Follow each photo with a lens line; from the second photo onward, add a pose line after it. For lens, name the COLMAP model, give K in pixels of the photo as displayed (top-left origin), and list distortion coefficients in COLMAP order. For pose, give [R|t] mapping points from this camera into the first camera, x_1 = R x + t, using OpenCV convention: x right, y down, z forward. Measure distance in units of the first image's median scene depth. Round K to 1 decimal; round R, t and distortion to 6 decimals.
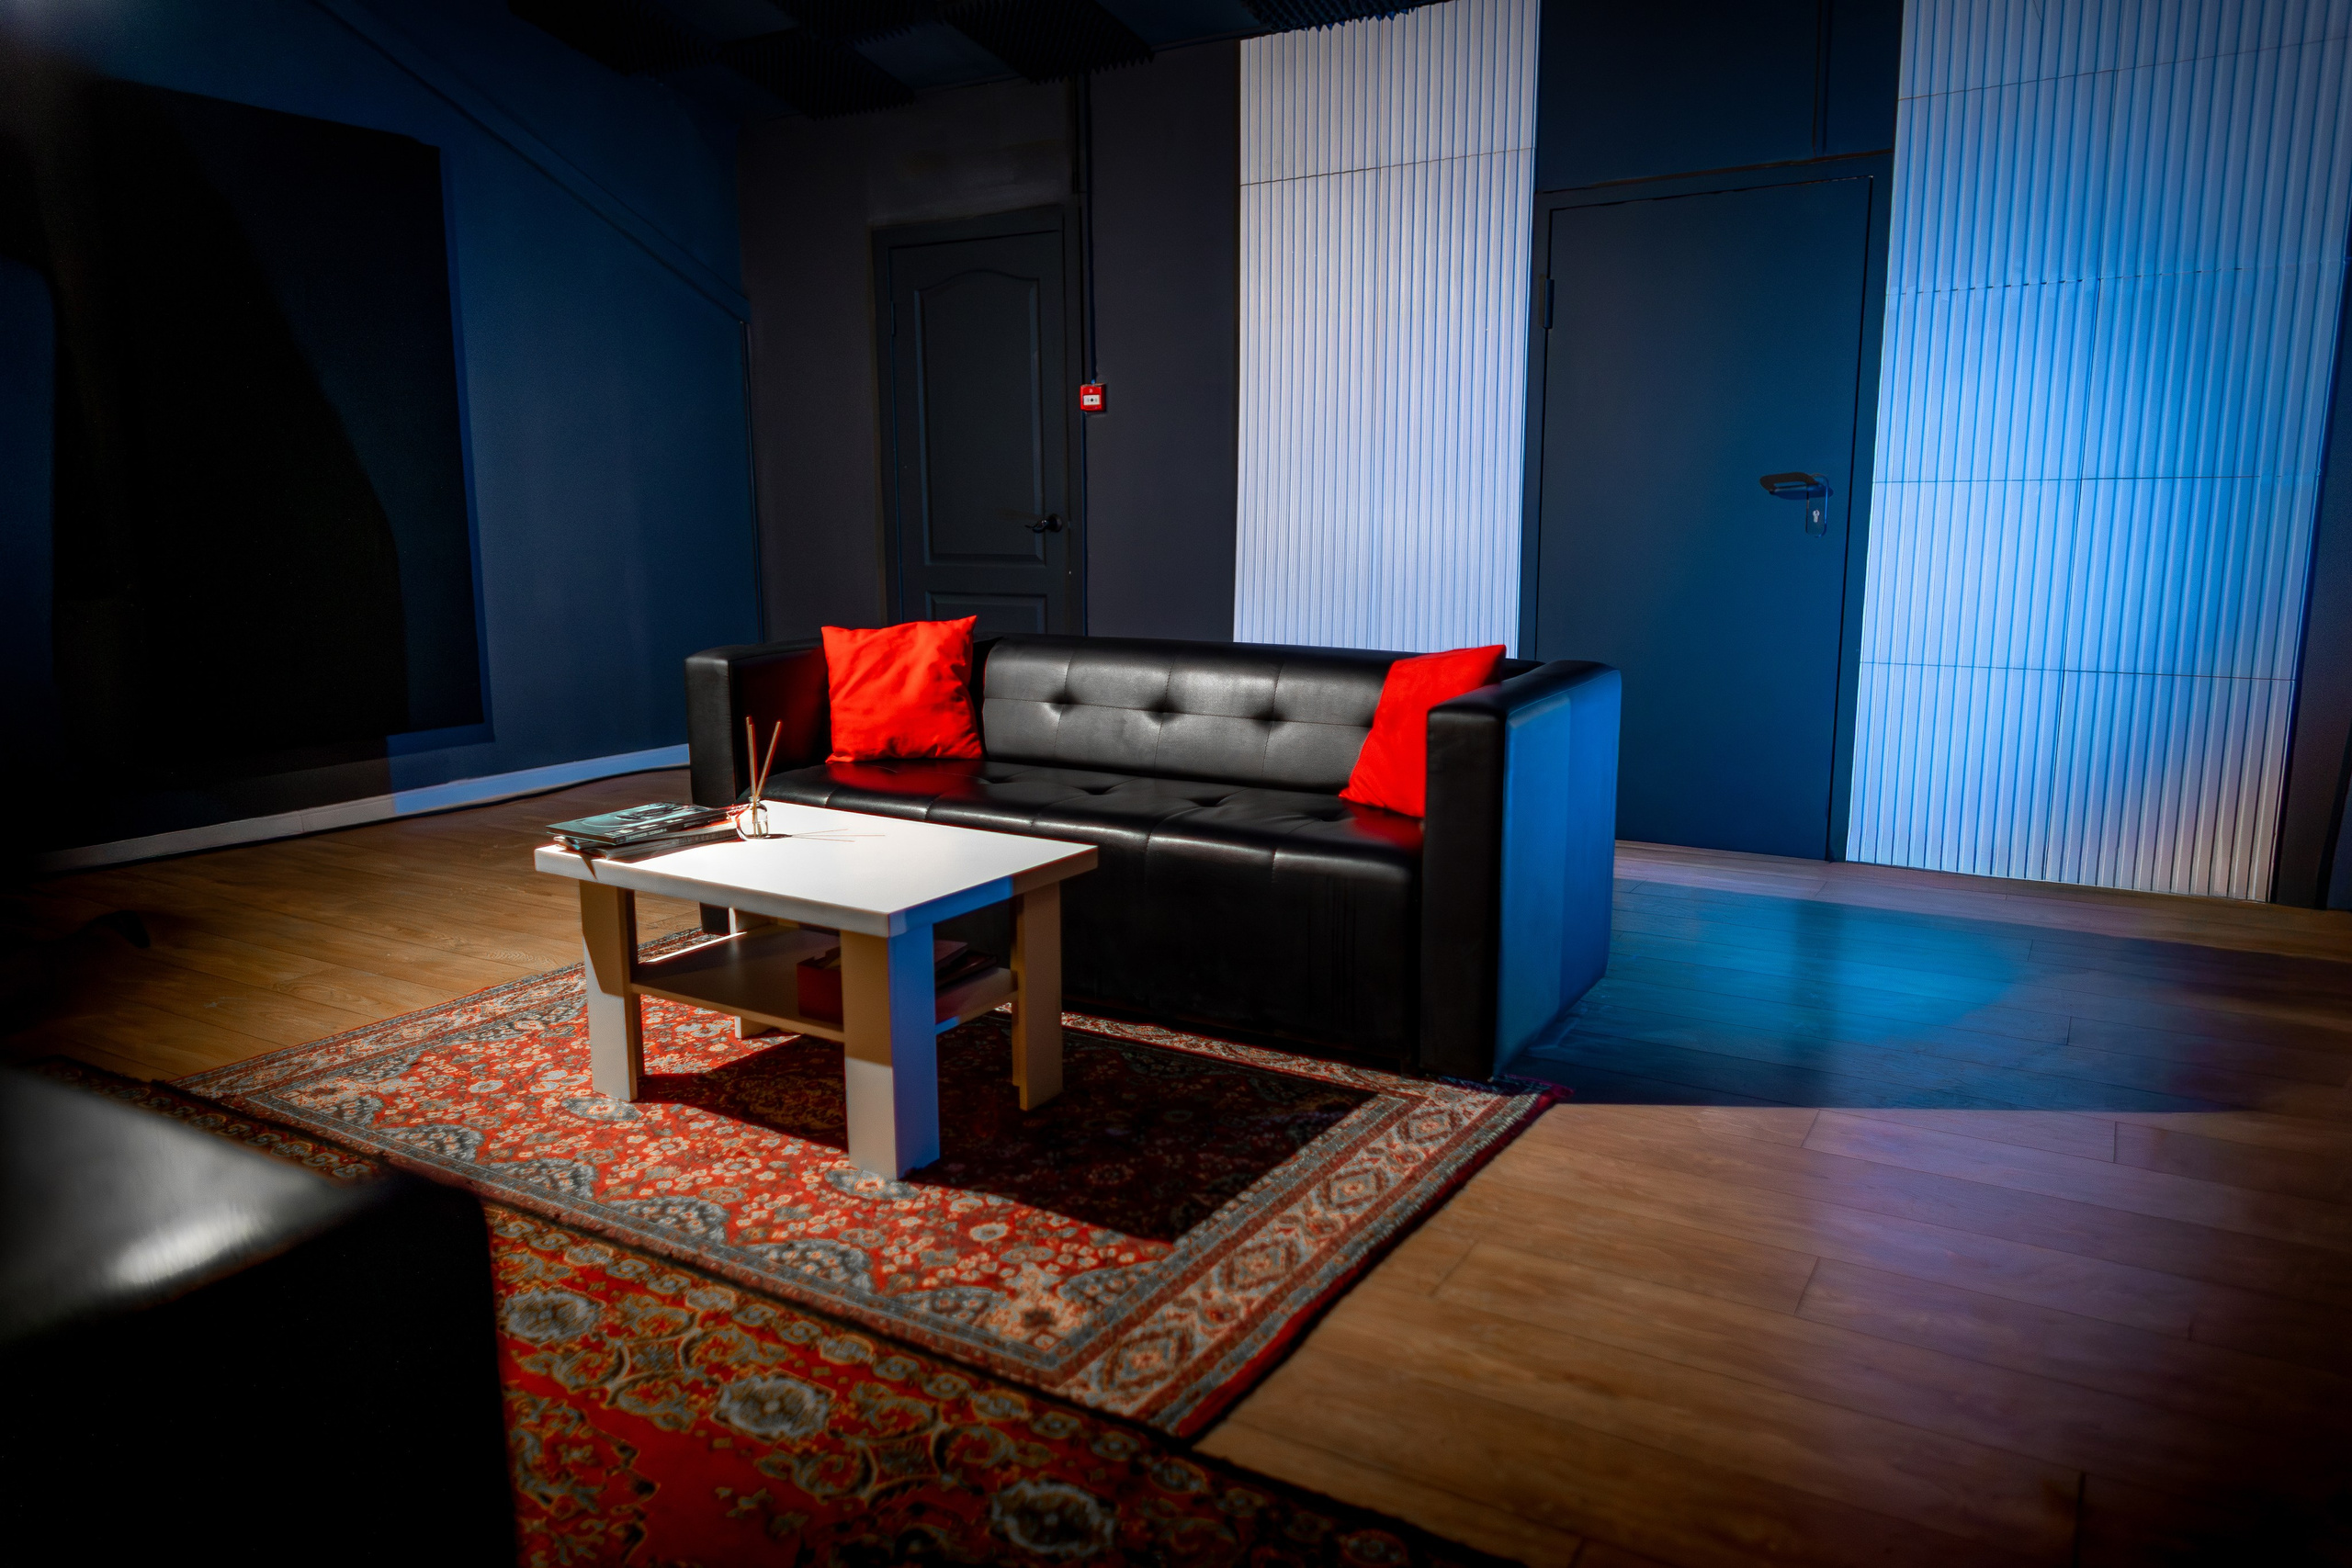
lens RADIAL K [[1585.1, 0, 1184.7], [0, 1585.1, 769.9], [0, 0, 1]] dist [0.019858, -0.008041]
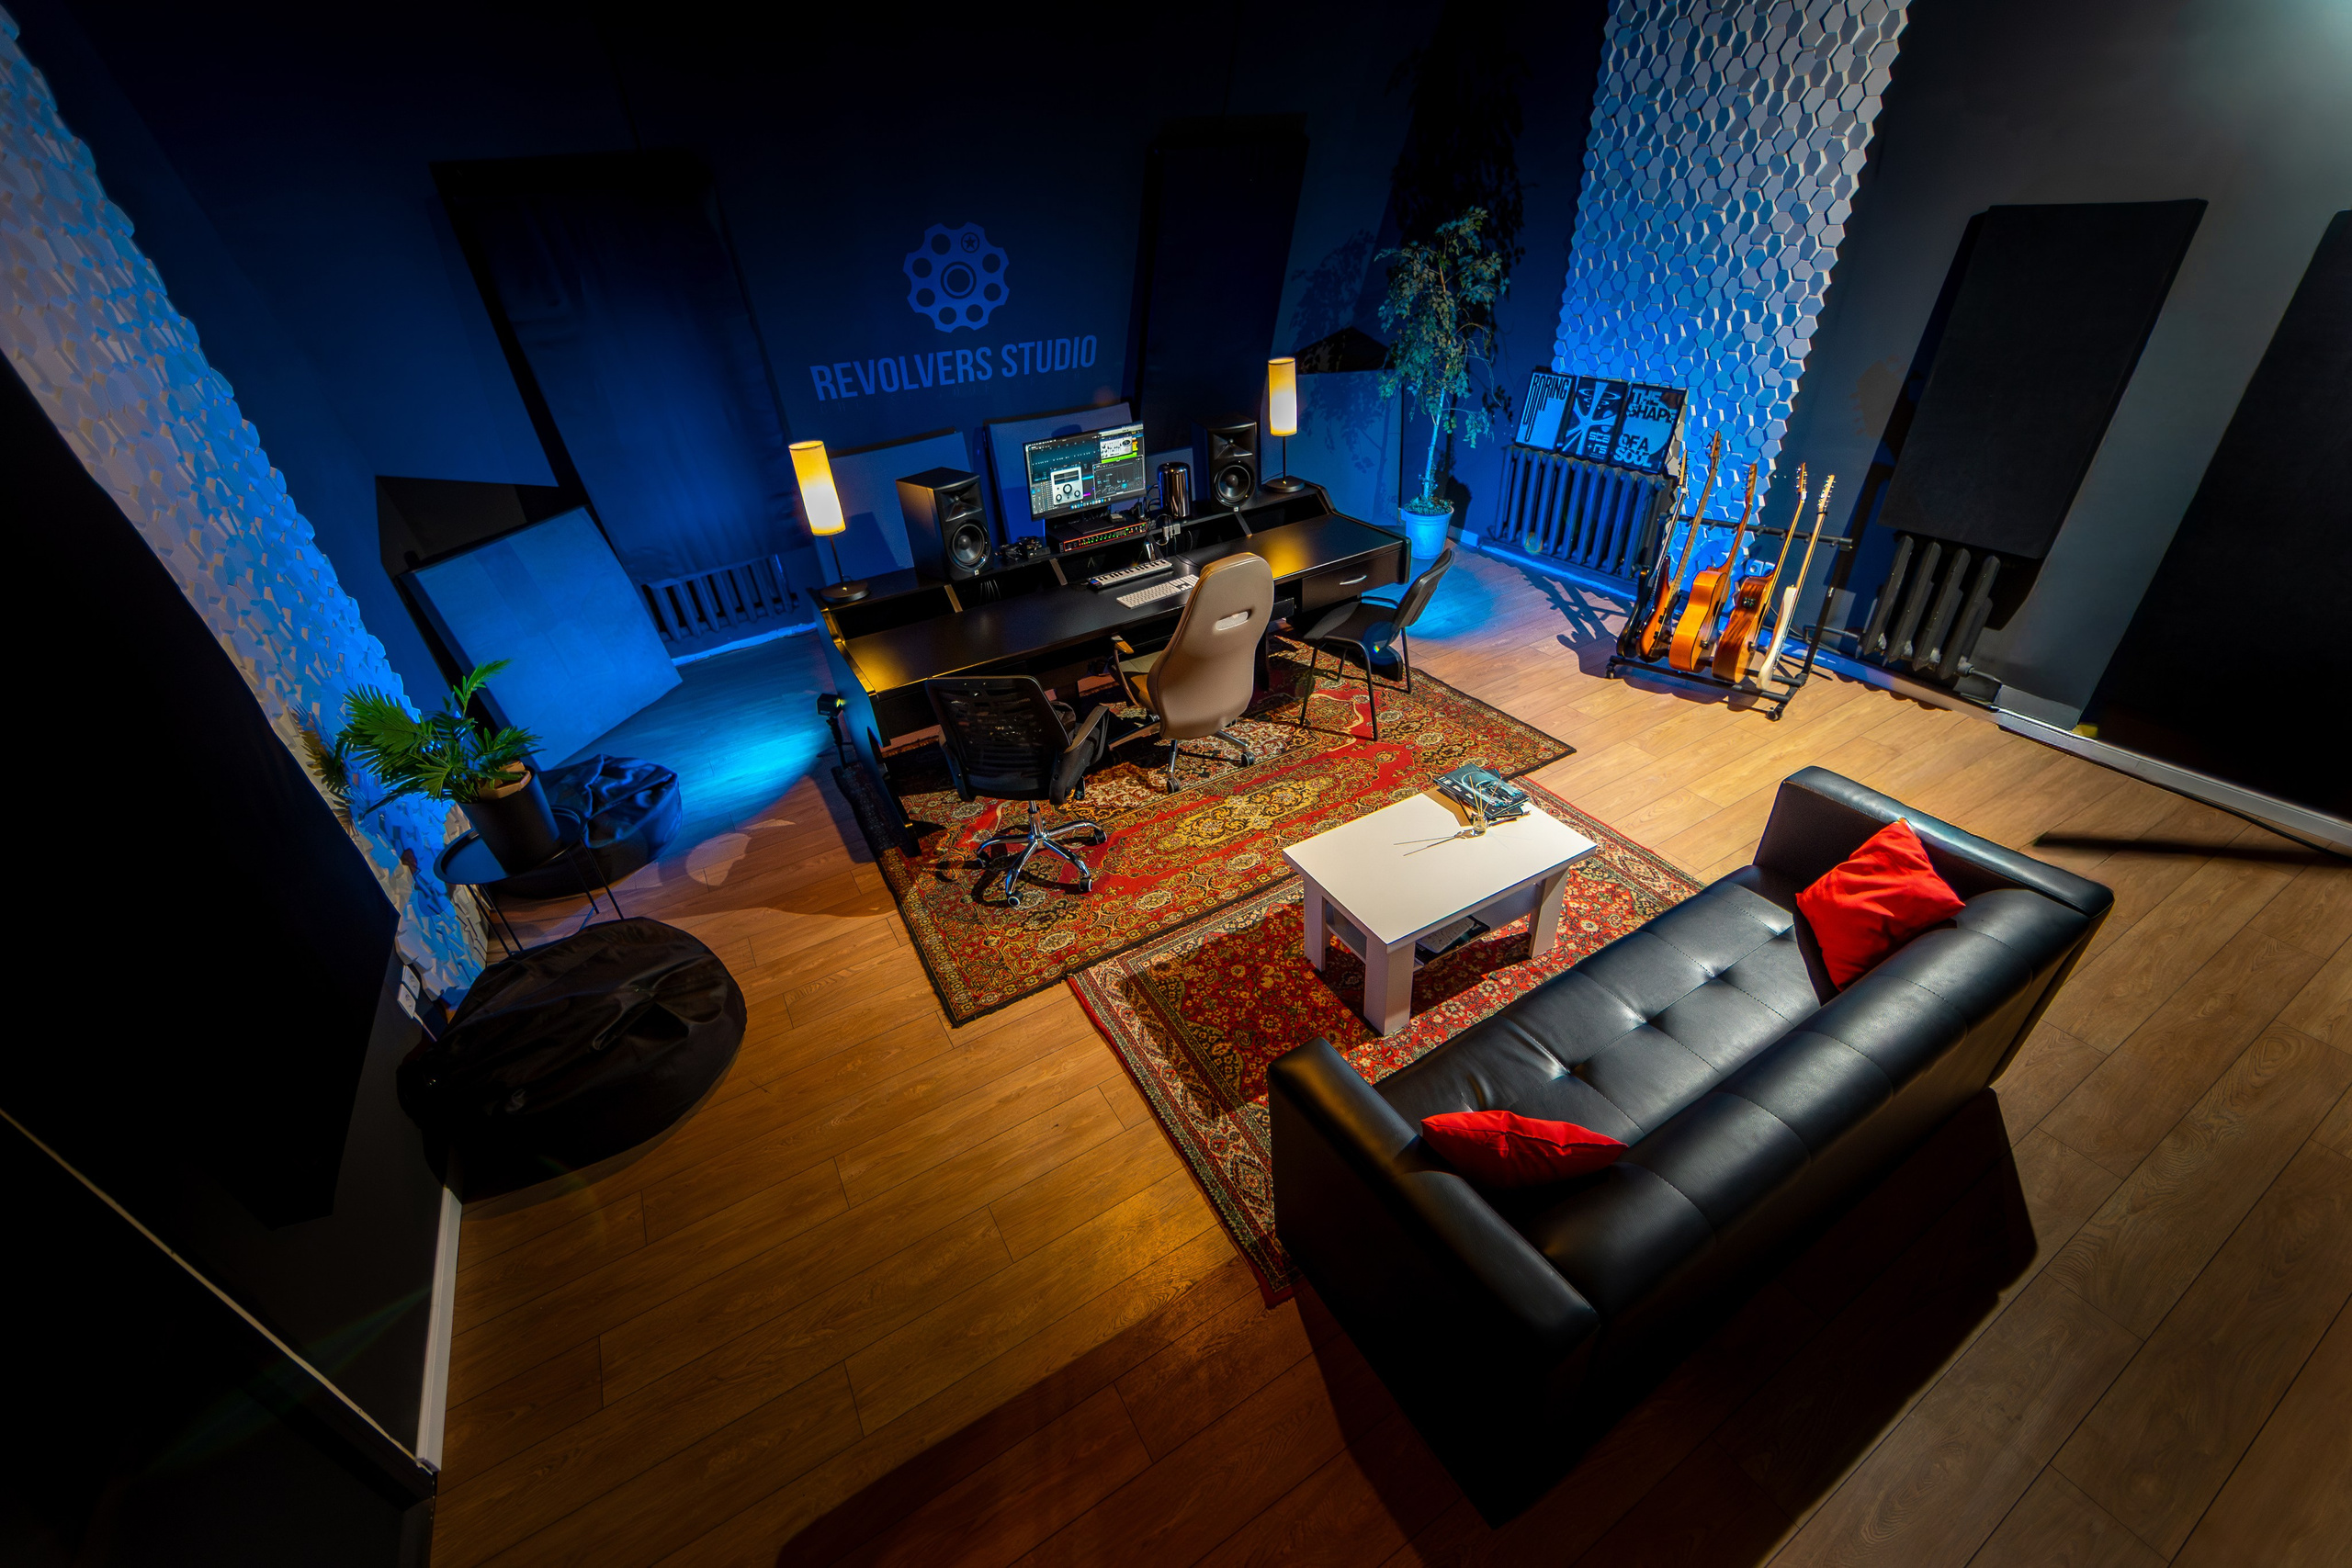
lens RADIAL K [[925.5, 0, 1173.2], [0, 925.5, 786.8], [0, 0, 1]] dist [-0.007997, 0.000918]
pose [[-0.489215, 0.510860, -0.706888, 0.606362], [-0.070080, 0.784854, 0.615705, -0.612399], [0.869343, 0.350751, -0.348161, 1.042057]]
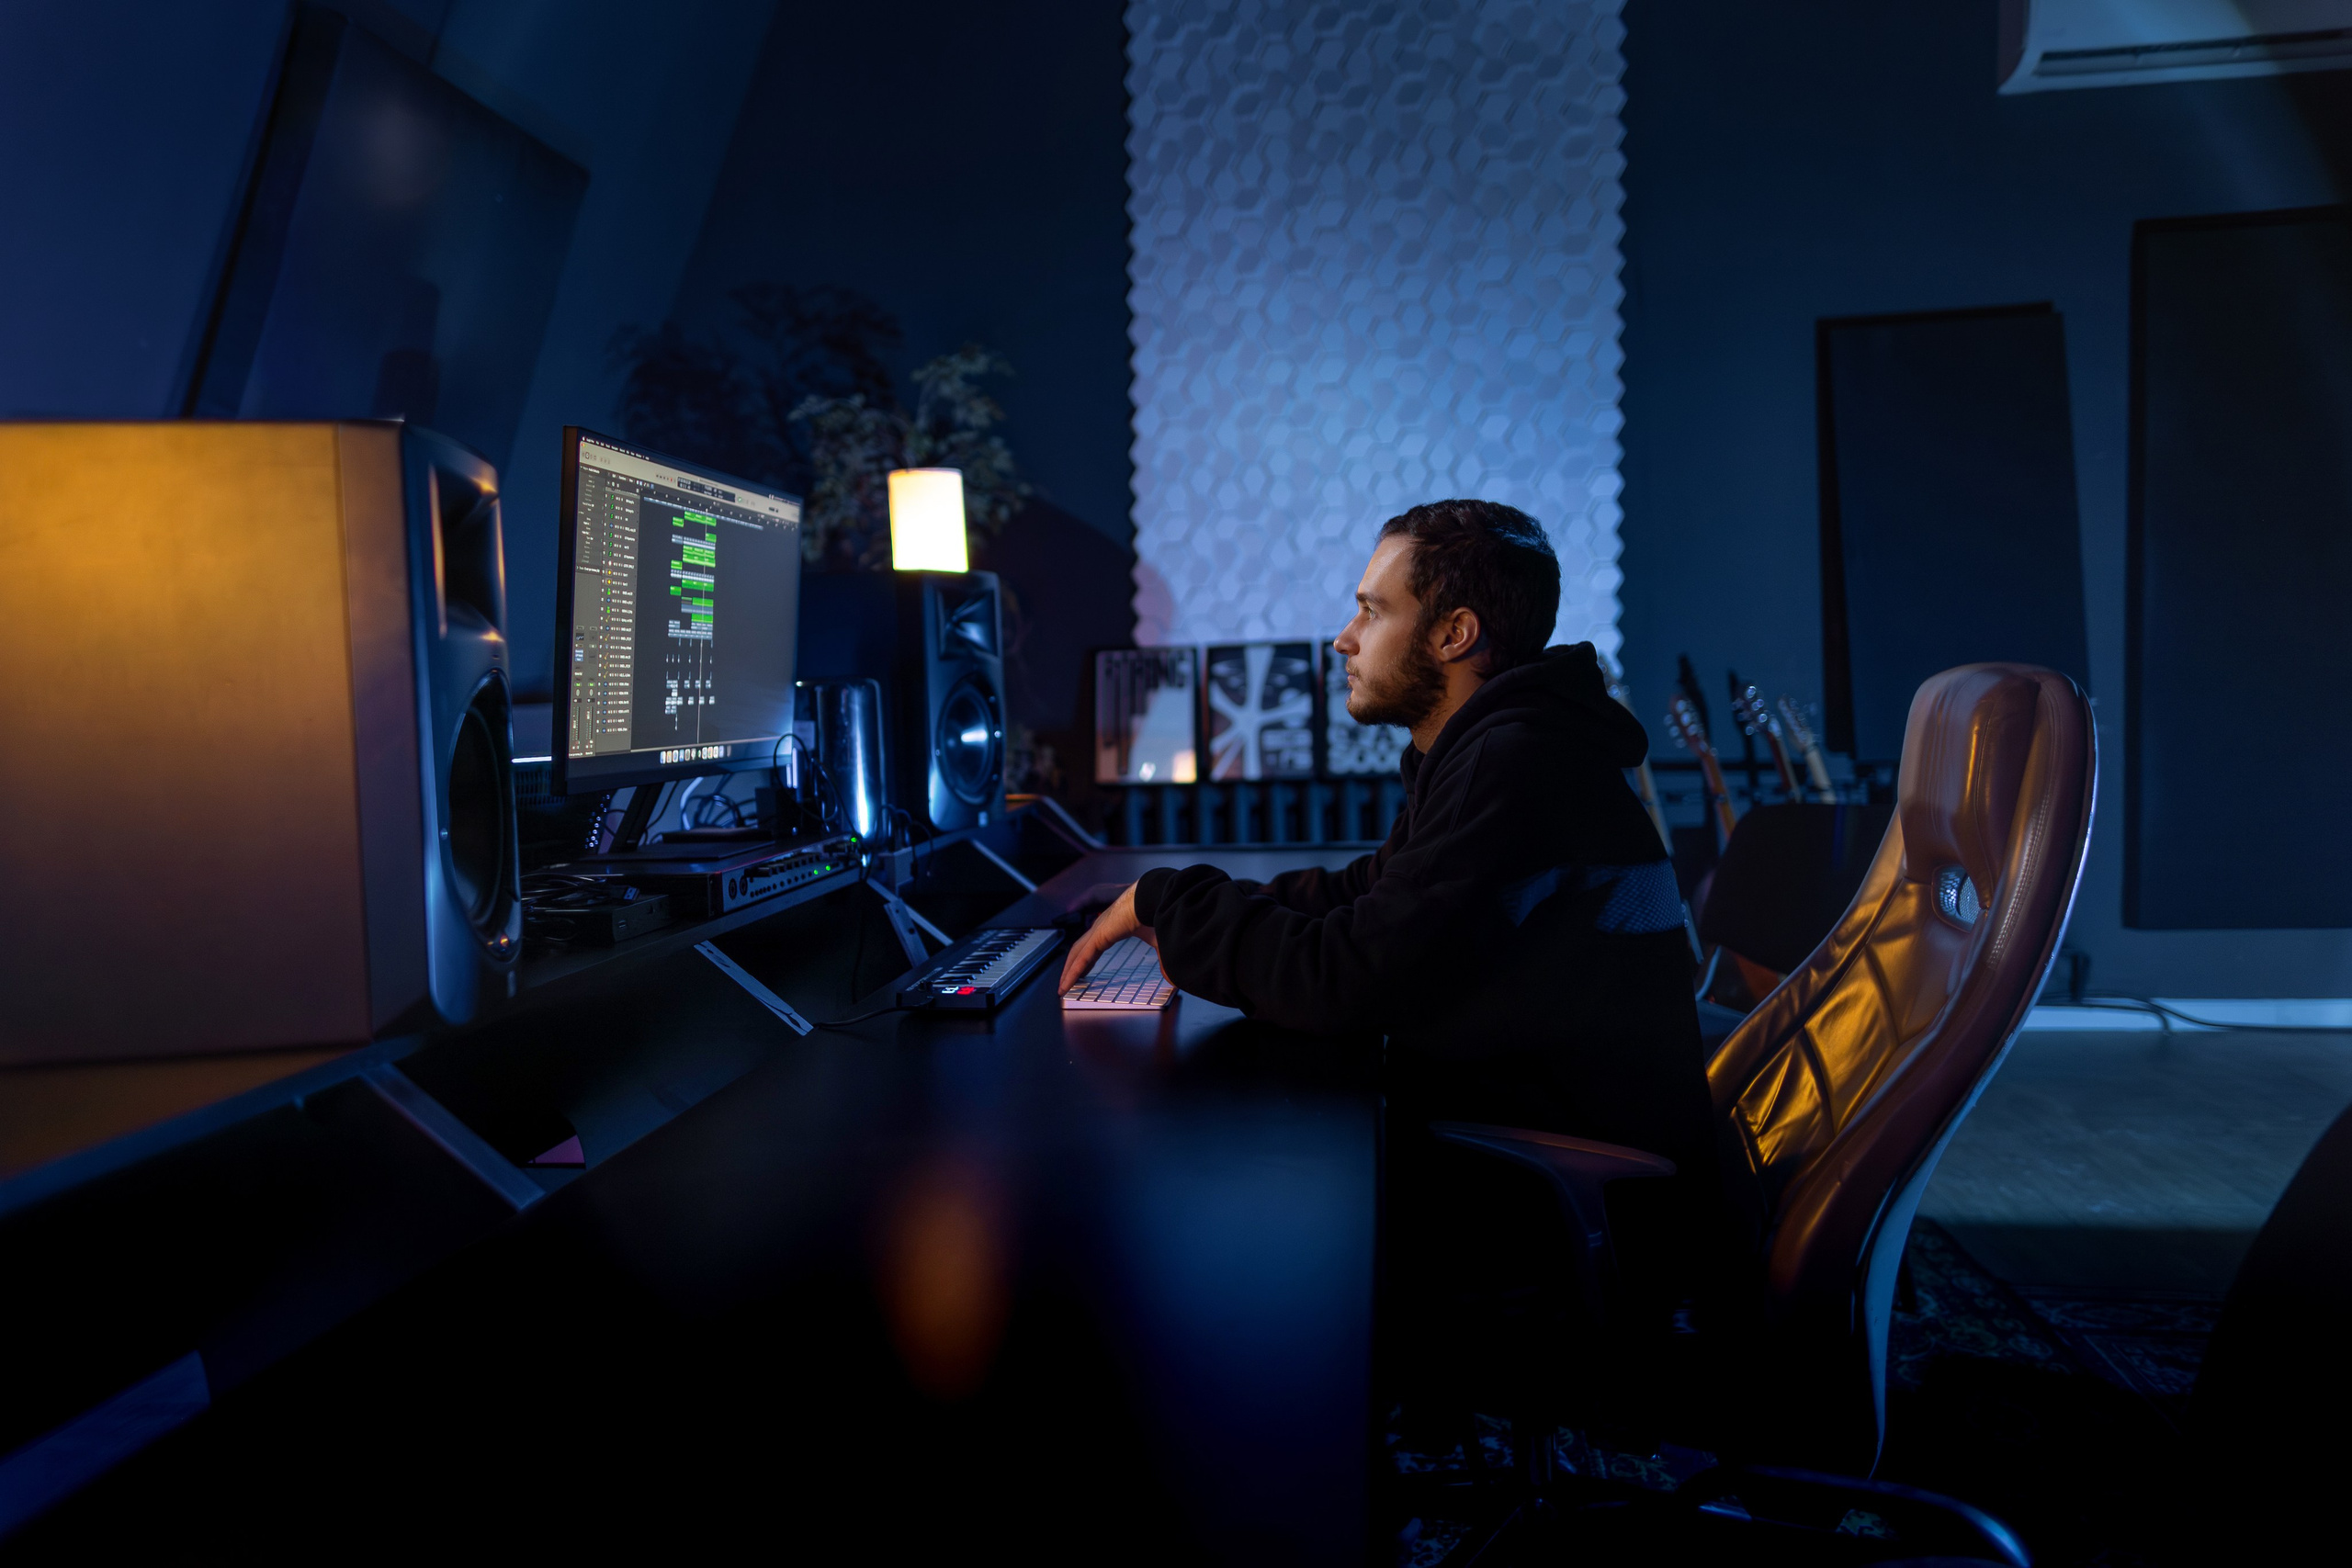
lens RADIAL K [[1585.1, 0, 1157.4], [0, 1585.1, 772.2], [0, 0, 1]] dist [0.019858, -0.008041]
pose [[0.385153, 0.044776, -0.921766, 0.017356], [-0.119108, 0.992880, -0.001538, -0.041804], [0.915134, 0.110382, 0.387744, 0.147618]]
